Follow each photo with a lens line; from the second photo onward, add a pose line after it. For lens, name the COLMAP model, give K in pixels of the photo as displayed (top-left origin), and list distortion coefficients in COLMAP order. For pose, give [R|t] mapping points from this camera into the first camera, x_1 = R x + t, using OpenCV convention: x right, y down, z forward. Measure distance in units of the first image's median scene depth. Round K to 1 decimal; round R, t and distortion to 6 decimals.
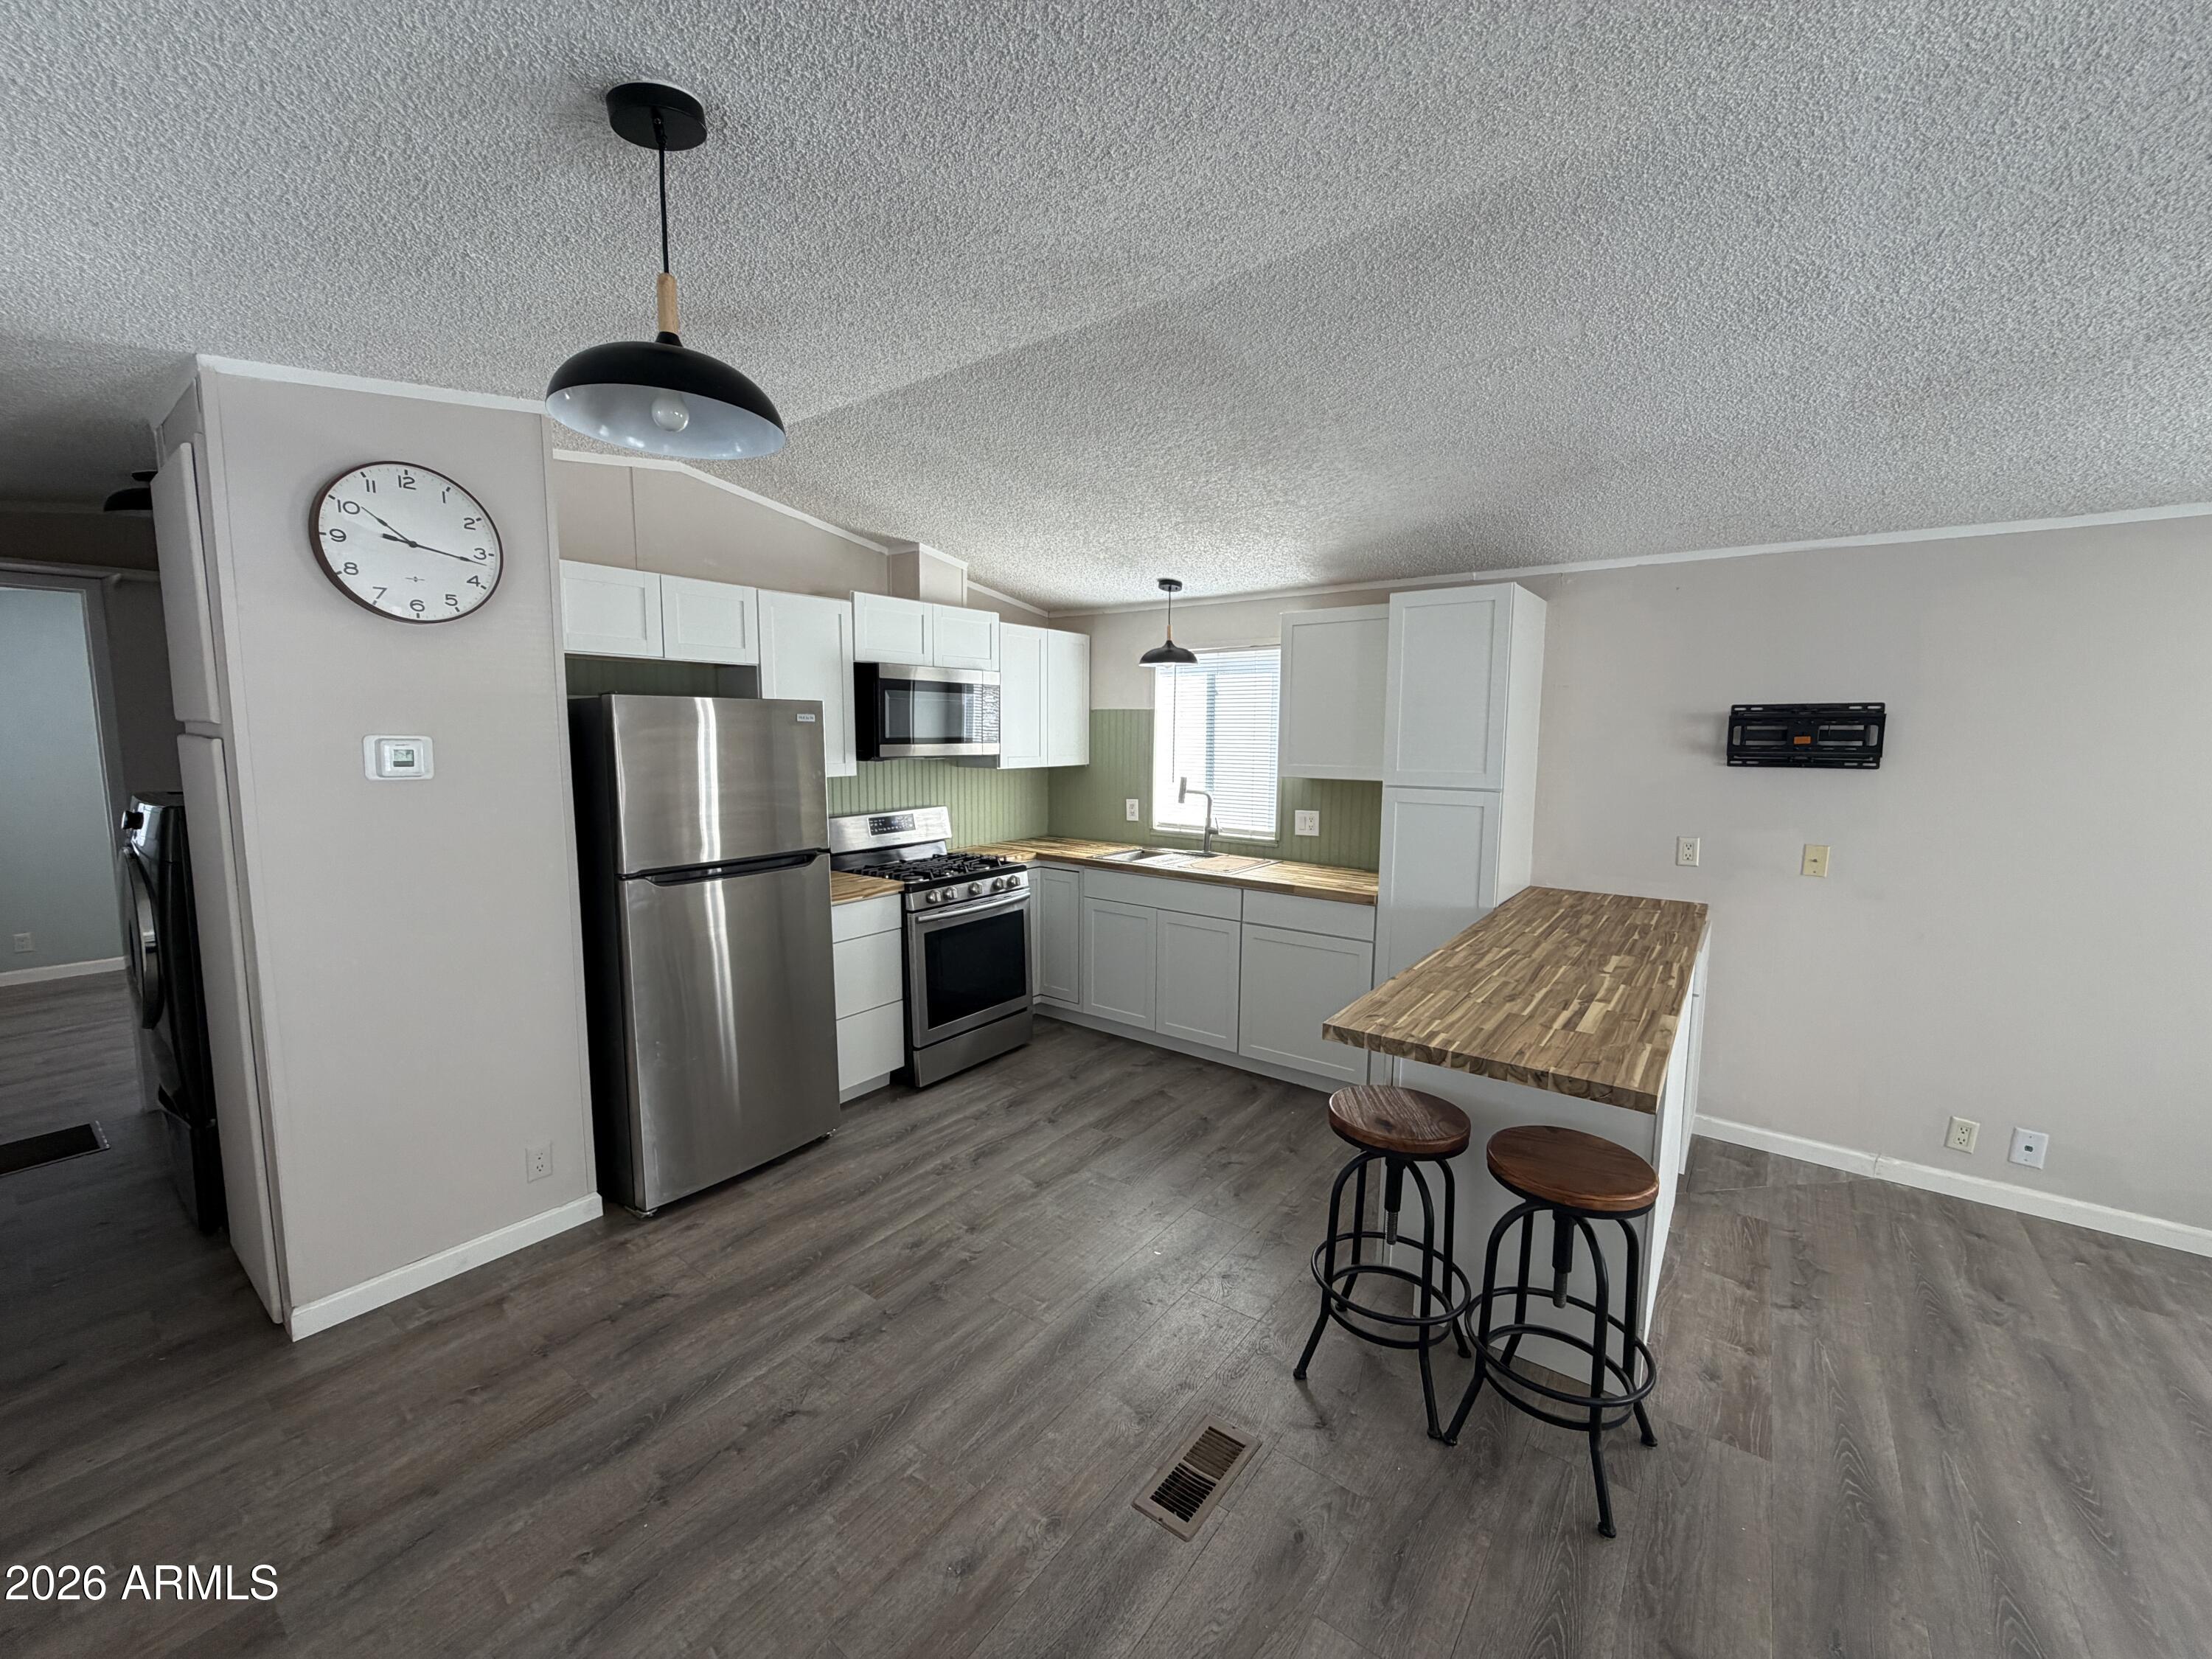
lens RADIAL K [[882.9, 0, 1106.0], [0, 882.9, 826.2], [0, 0, 1]] dist [0.001105, 0.000024]
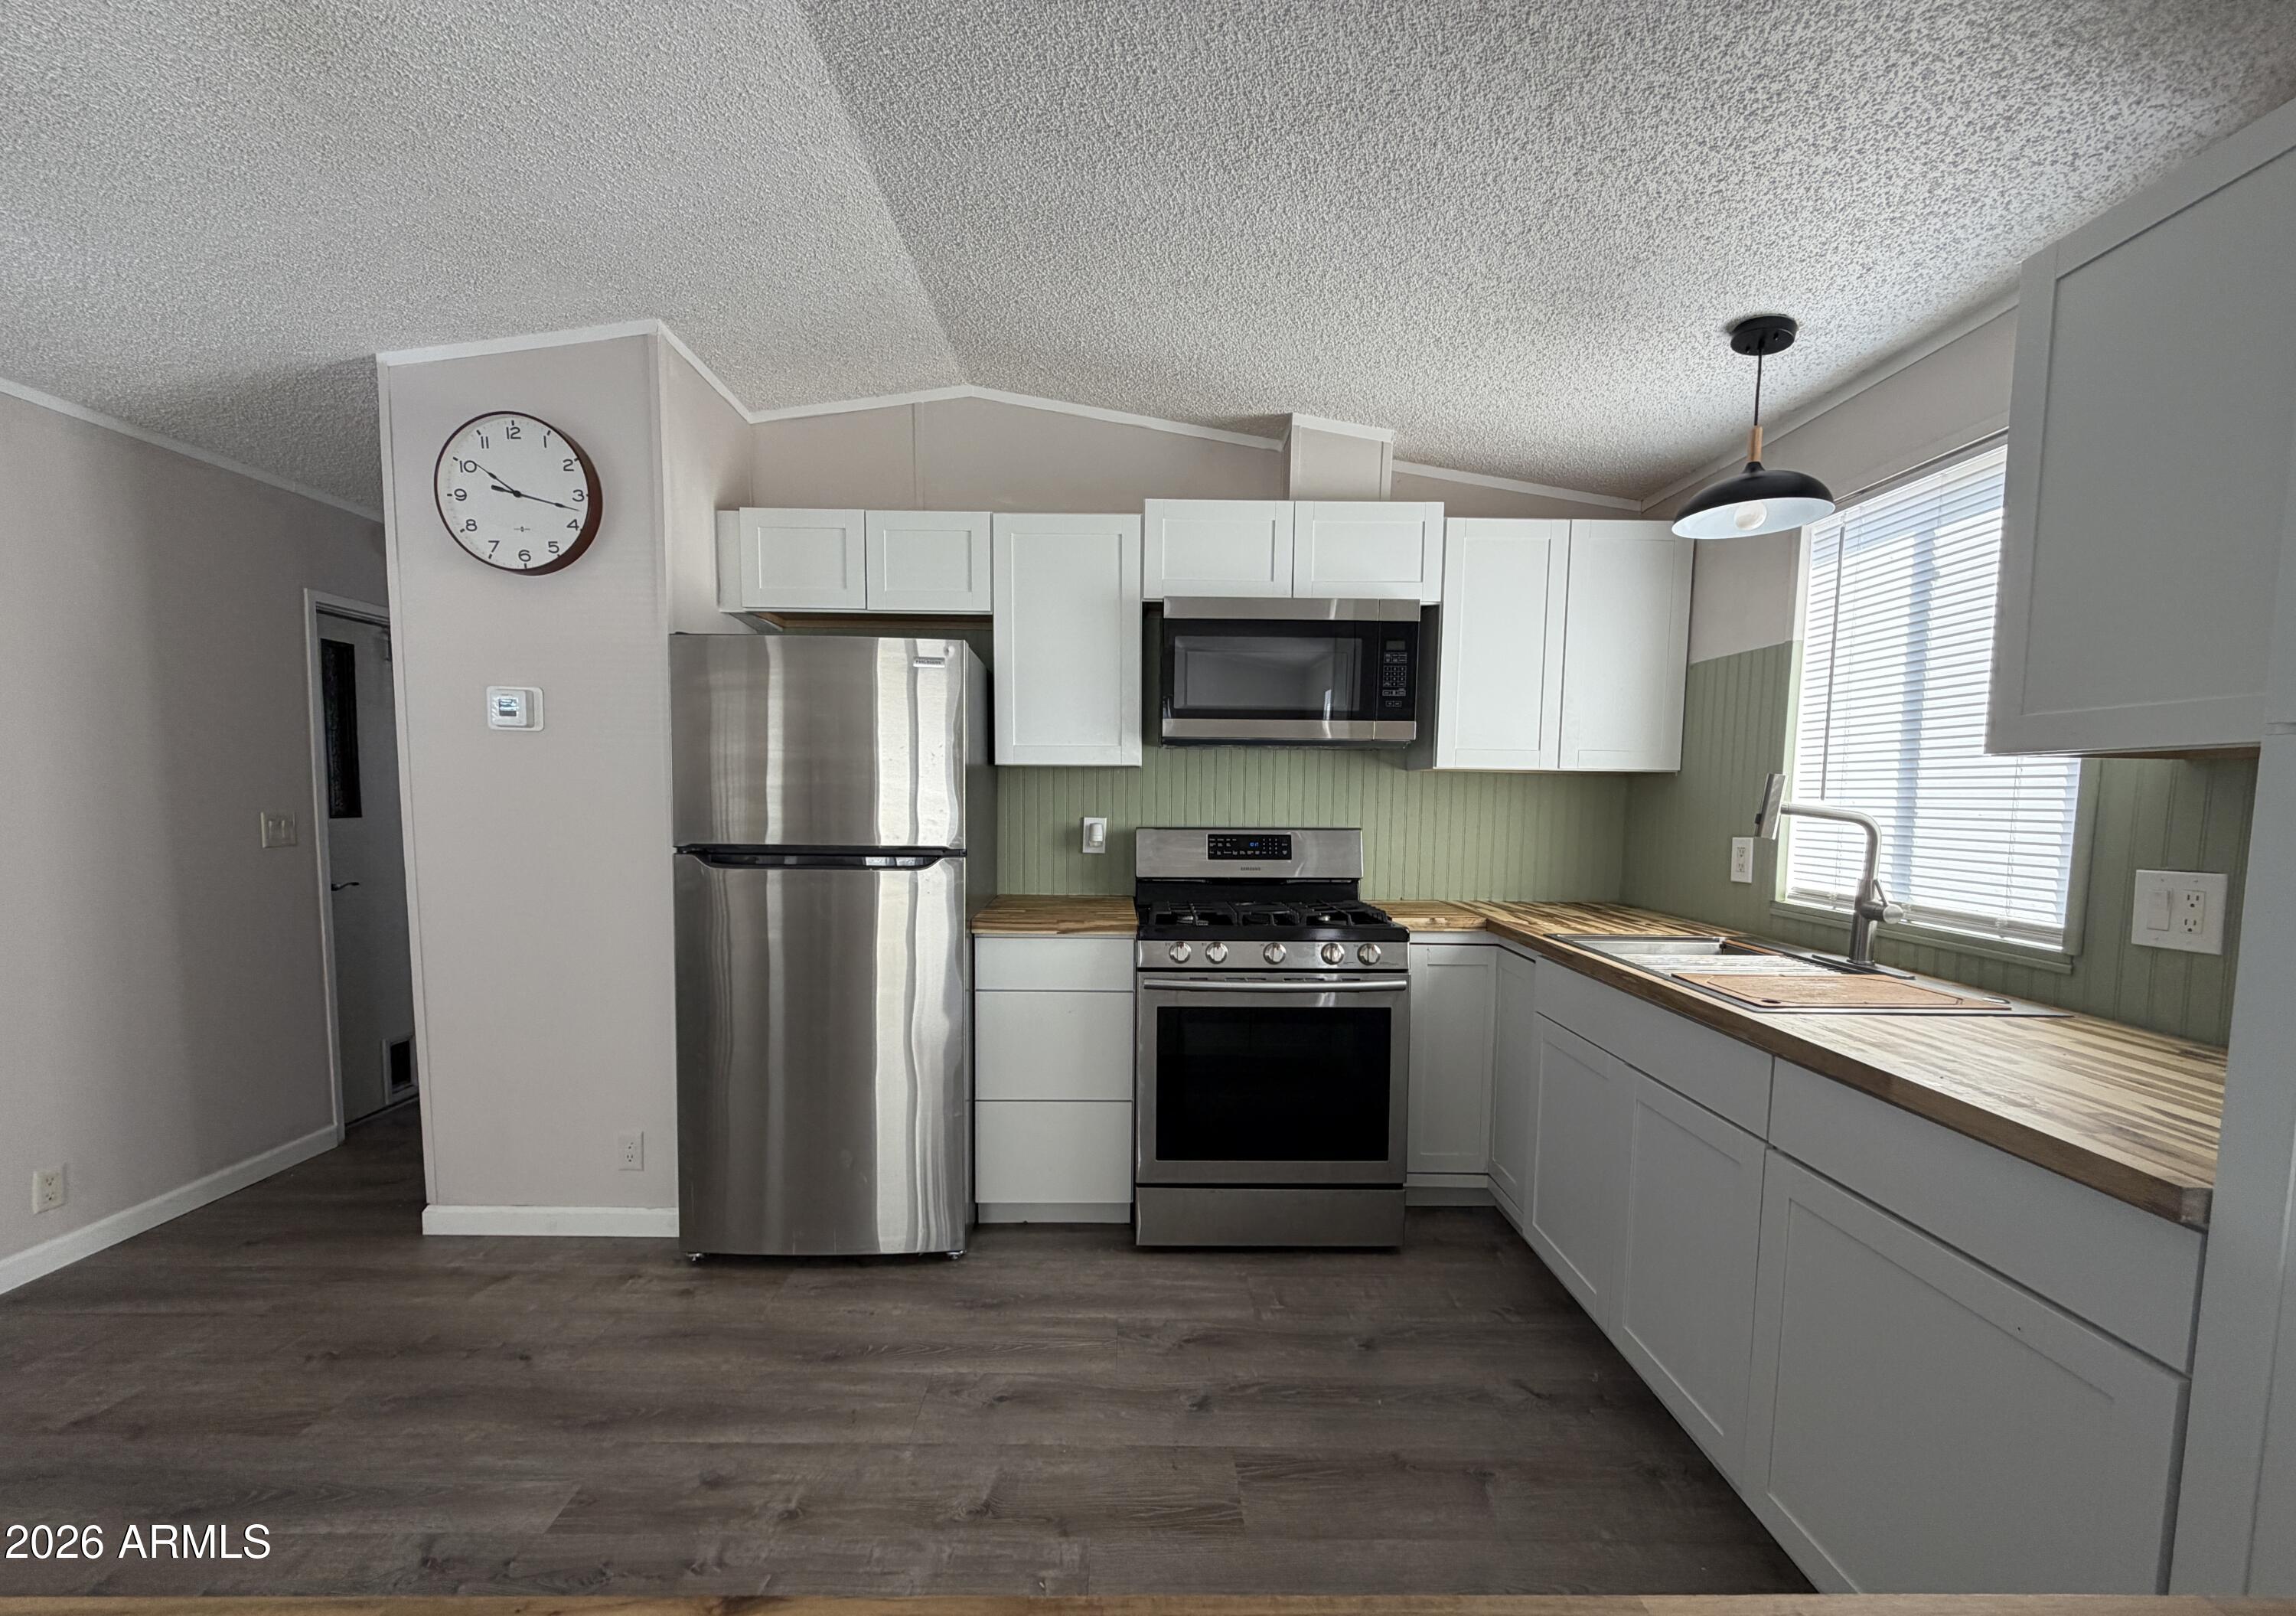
lens RADIAL K [[916.5, 0, 1152.5], [0, 916.5, 866.9], [0, 0, 1]] dist [-0.000460, 0.000429]
pose [[0.605300, 0.063651, -0.793448, 0.311835], [-0.095117, 0.995439, 0.007293, 0.016767], [0.790294, 0.071056, 0.608594, 0.593111]]
